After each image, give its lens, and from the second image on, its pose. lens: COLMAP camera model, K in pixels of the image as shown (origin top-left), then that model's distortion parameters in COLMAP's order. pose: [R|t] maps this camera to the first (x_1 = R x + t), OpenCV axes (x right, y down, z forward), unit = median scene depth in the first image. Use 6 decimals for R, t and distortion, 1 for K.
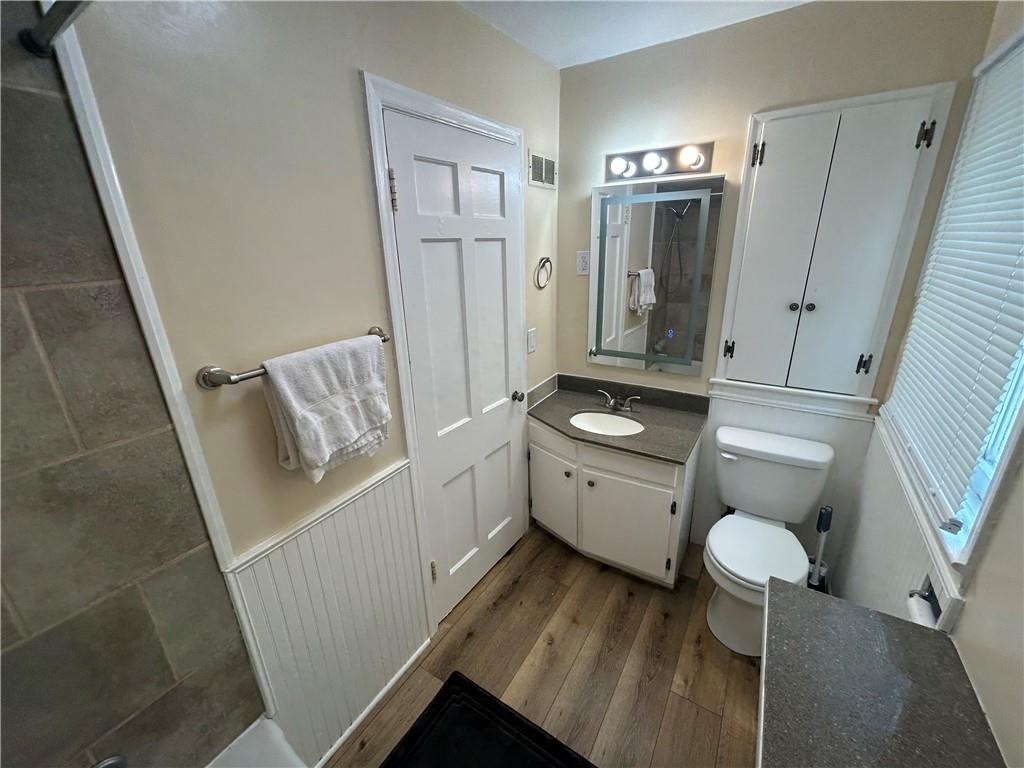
lens RADIAL K [[413.9, 0, 512.0], [0, 413.9, 384.0], [0, 0, 1]] dist [-0.000948, 0.002200]
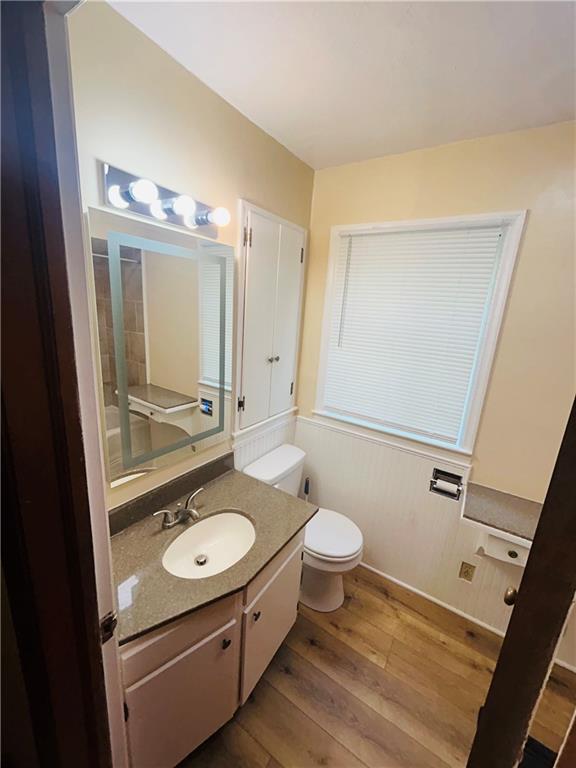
lens RADIAL K [[310.4, 0, 288.0], [0, 310.4, 384.0], [0, 0, 1]] dist [-0.000948, 0.002200]
pose [[0.003066, -0.211027, 0.977475, -0.322927], [0.260588, 0.943876, 0.202956, -0.309019], [-0.965445, 0.254096, 0.057885, 0.926015]]
